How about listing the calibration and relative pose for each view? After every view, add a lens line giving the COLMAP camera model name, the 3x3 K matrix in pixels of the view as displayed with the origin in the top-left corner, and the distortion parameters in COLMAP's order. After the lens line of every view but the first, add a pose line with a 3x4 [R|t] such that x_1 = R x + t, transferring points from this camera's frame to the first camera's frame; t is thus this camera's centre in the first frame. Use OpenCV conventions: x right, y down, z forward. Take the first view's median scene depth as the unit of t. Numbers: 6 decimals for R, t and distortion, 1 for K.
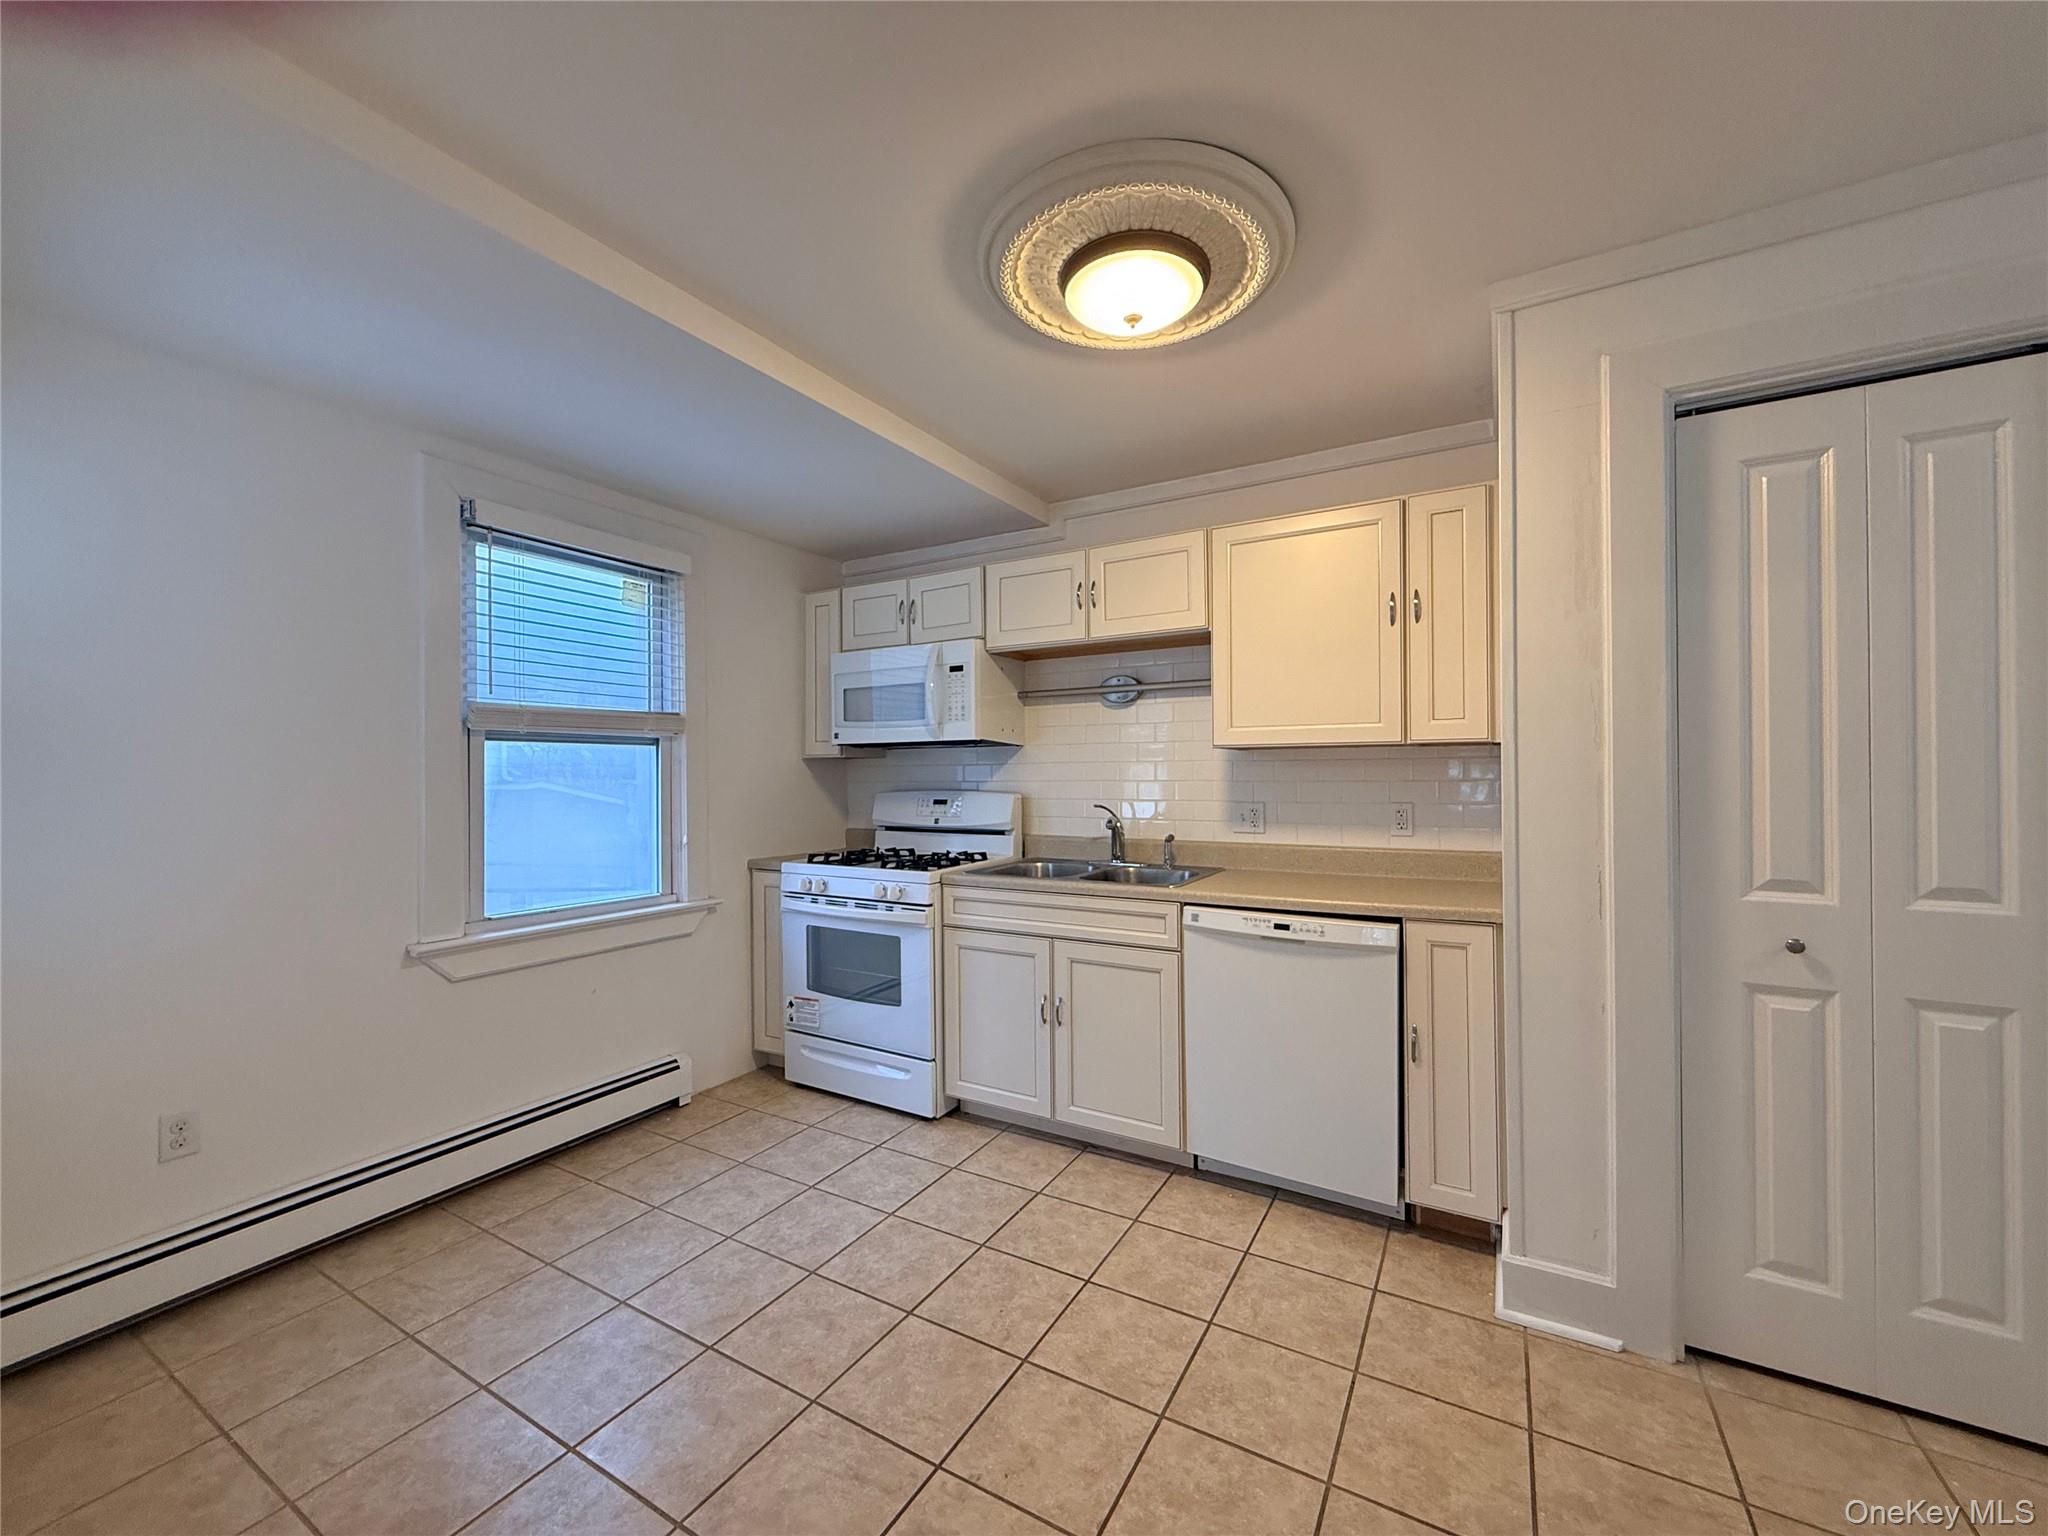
lens RADIAL K [[815.4, 0, 1024.0], [0, 815.4, 768.0], [0, 0, 1]] dist [0.000894, 0.000071]
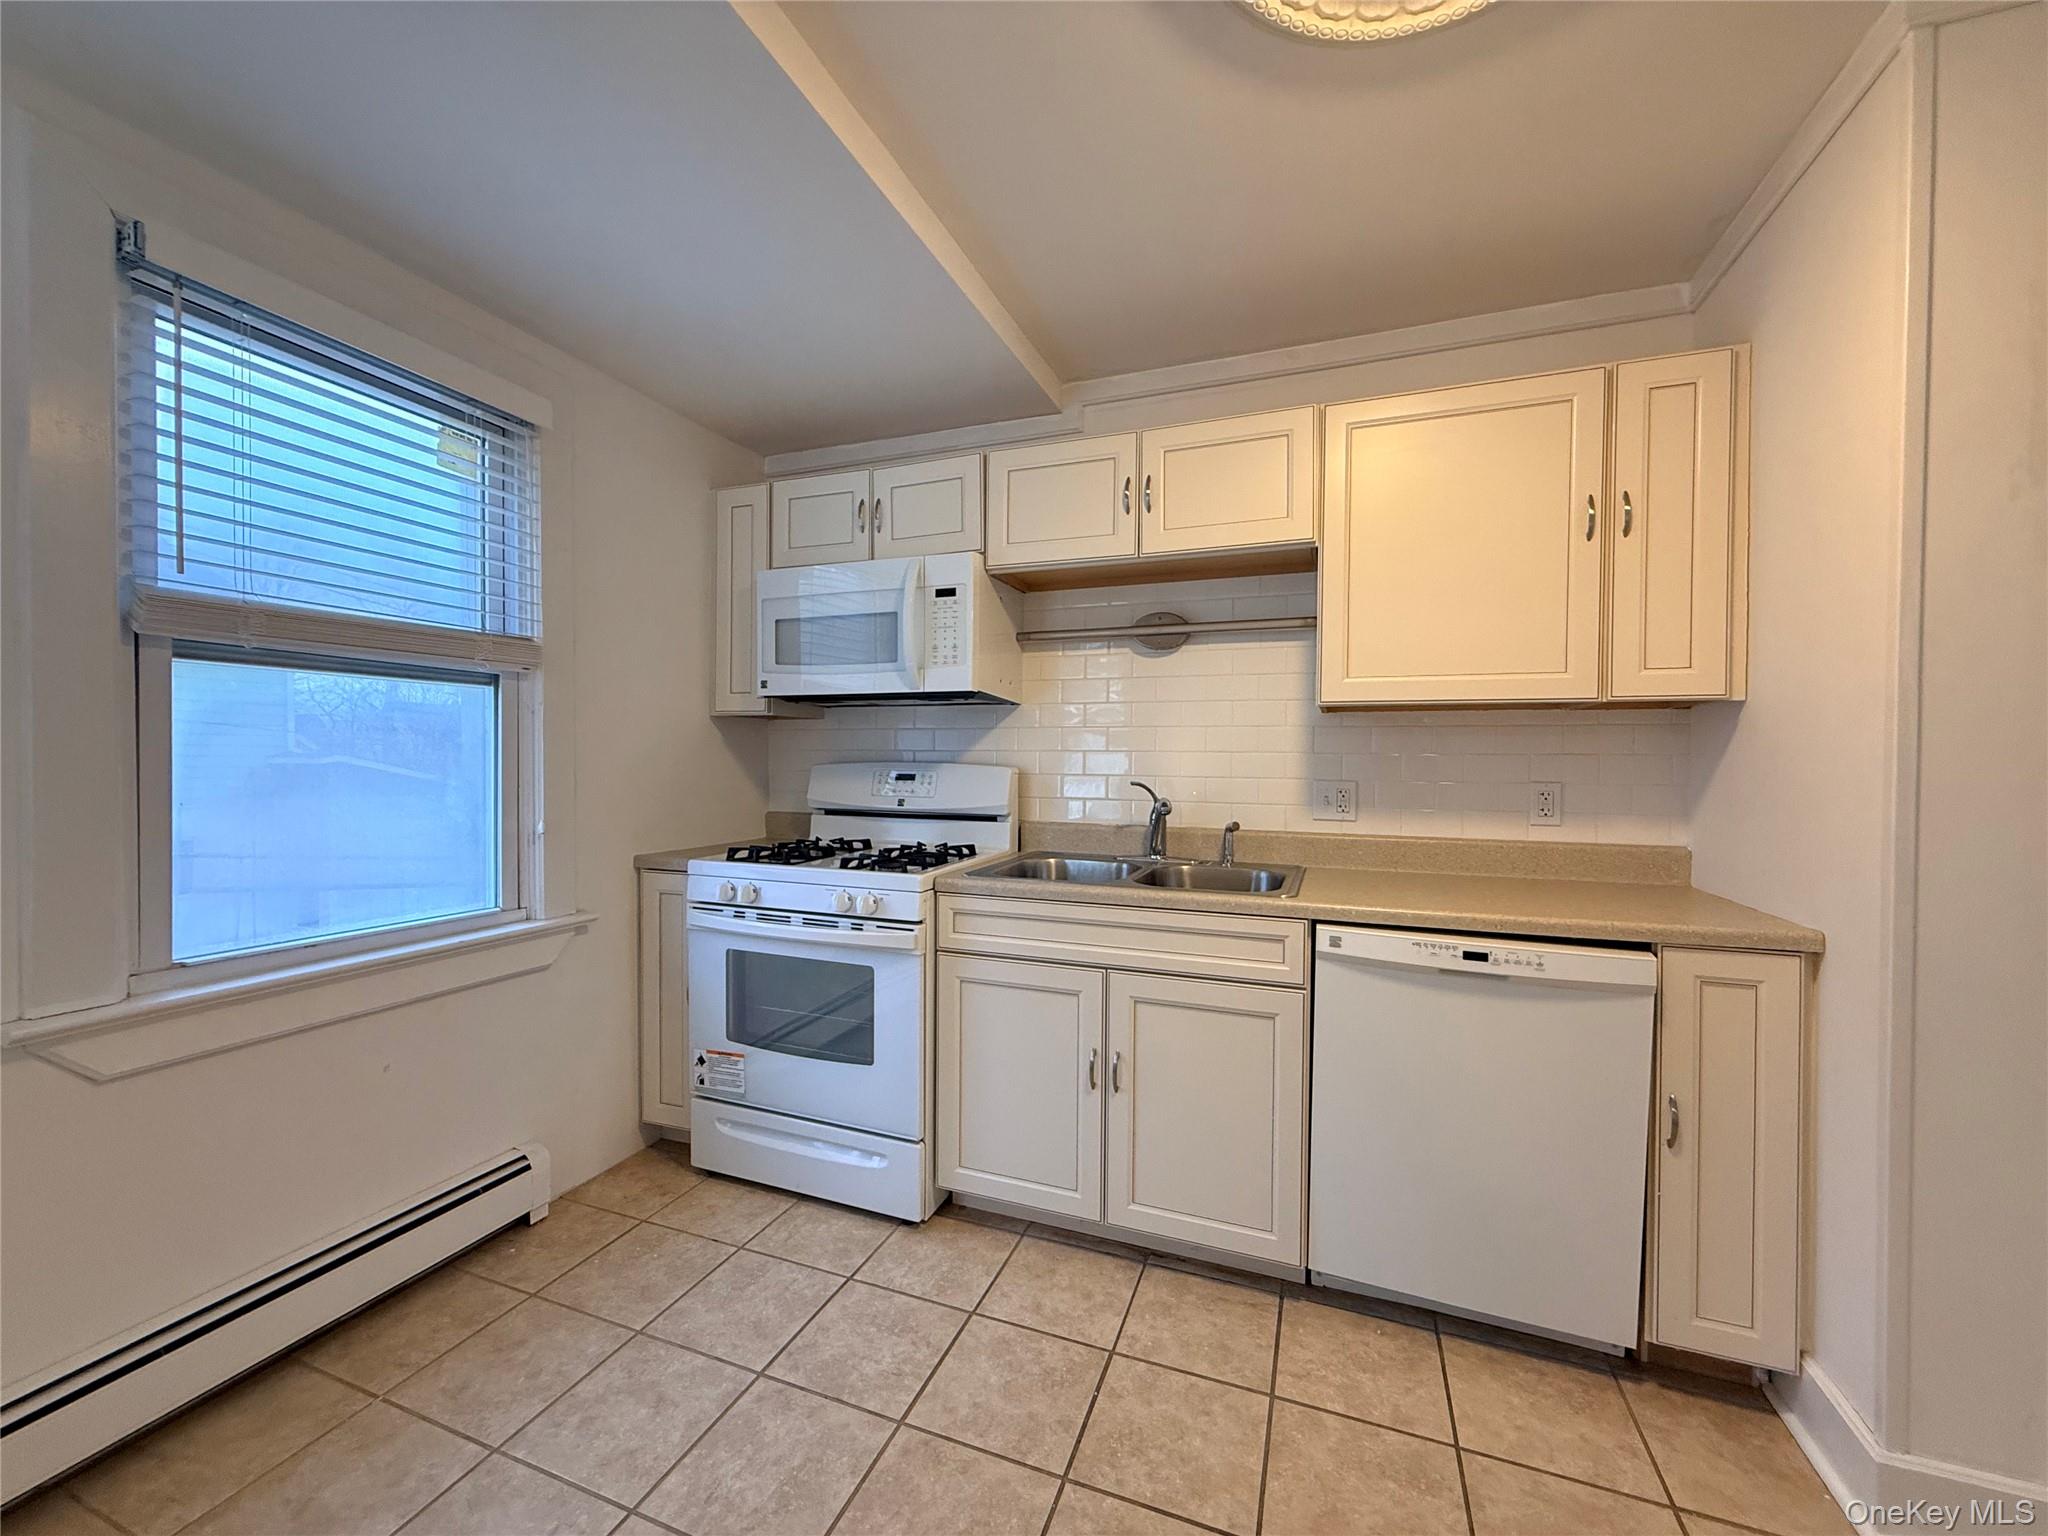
lens RADIAL K [[815.4, 0, 1024.0], [0, 815.4, 768.0], [0, 0, 1]] dist [0.000894, 0.000071]
pose [[0.987138, 0.012866, 0.159350, -0.137419], [-0.016183, 0.999678, 0.019538, 0.020276], [-0.159047, -0.021865, 0.987029, 0.289839]]
